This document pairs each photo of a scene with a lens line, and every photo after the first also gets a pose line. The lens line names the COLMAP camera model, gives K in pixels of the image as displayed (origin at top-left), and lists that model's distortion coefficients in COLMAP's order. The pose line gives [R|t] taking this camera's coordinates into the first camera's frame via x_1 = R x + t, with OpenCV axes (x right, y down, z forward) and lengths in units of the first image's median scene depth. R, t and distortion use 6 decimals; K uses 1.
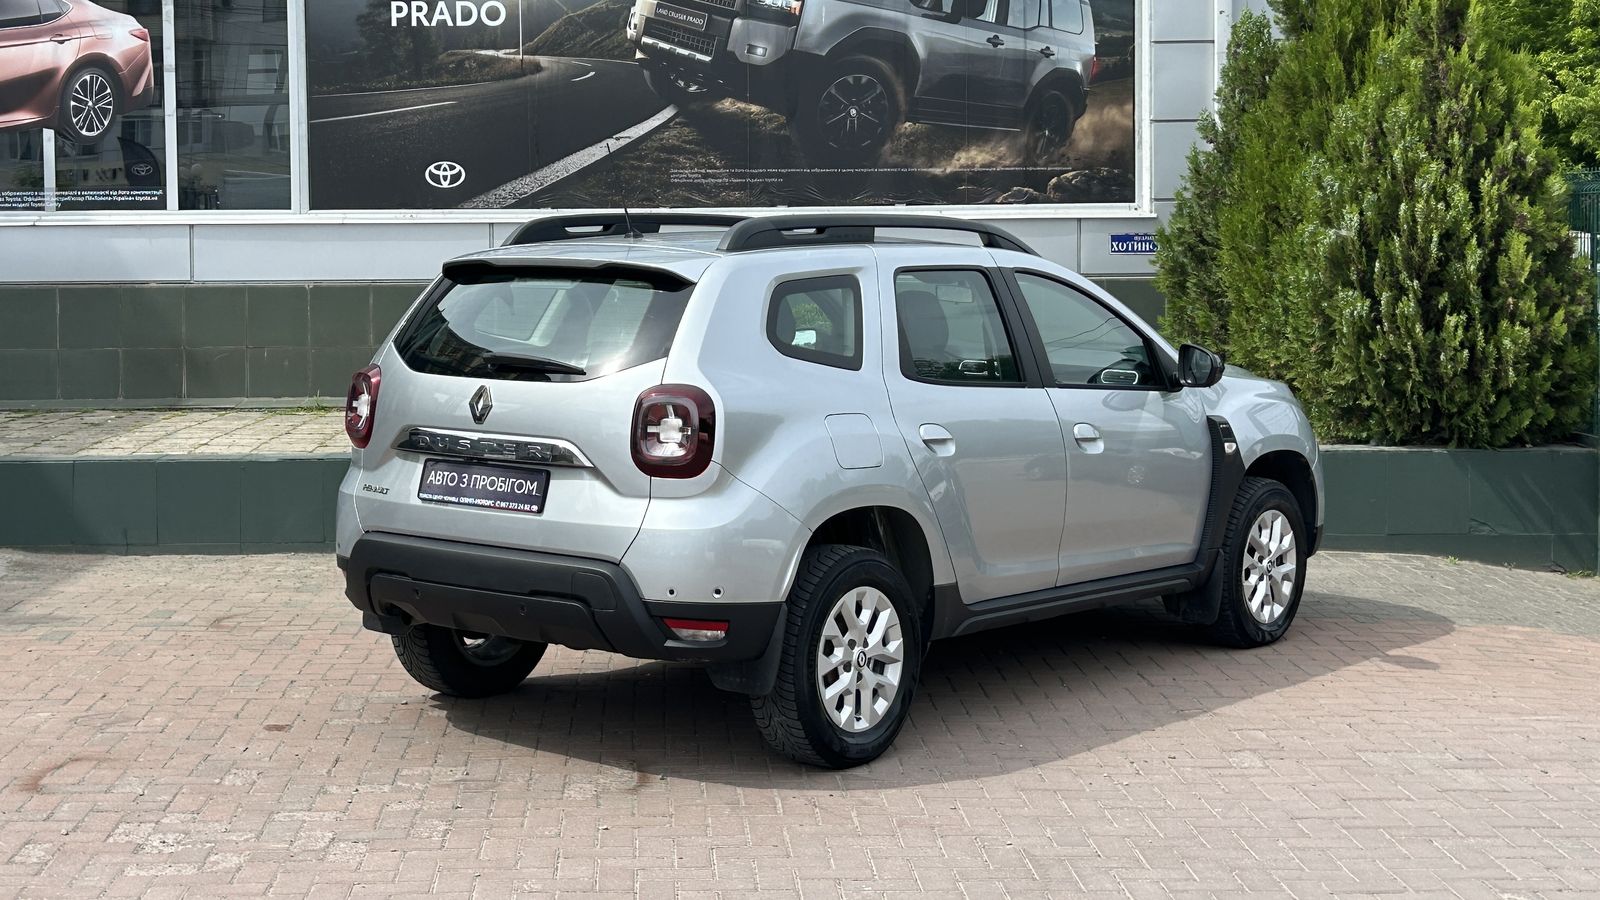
lens RADIAL K [[2371.4, 0, 718.7], [0, 2371.4, 322.4], [0, 0, 1]] dist [0.266503, -1.023096]
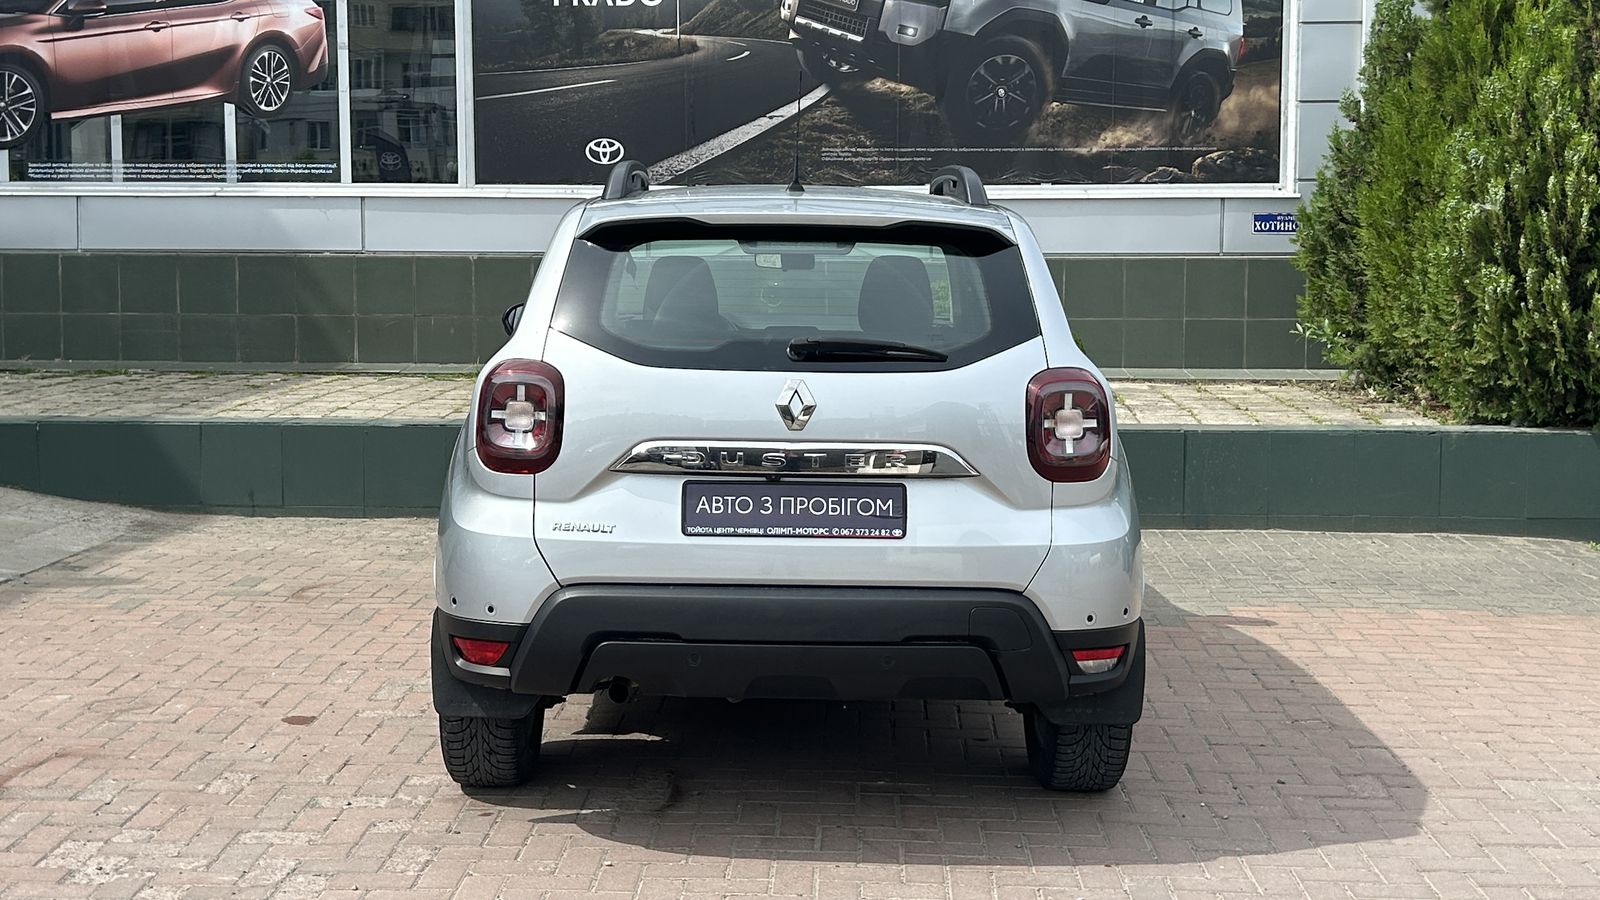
lens RADIAL K [[2048.8, 0, 805.6], [0, 2048.8, 402.3], [0, 0, 1]] dist [0.207361, -0.654341]
pose [[0.998251, 0.014413, -0.057341, 0.025379], [-0.011690, 0.998801, 0.047548, 0.003468], [0.057958, -0.046794, 0.997222, 0.107432]]
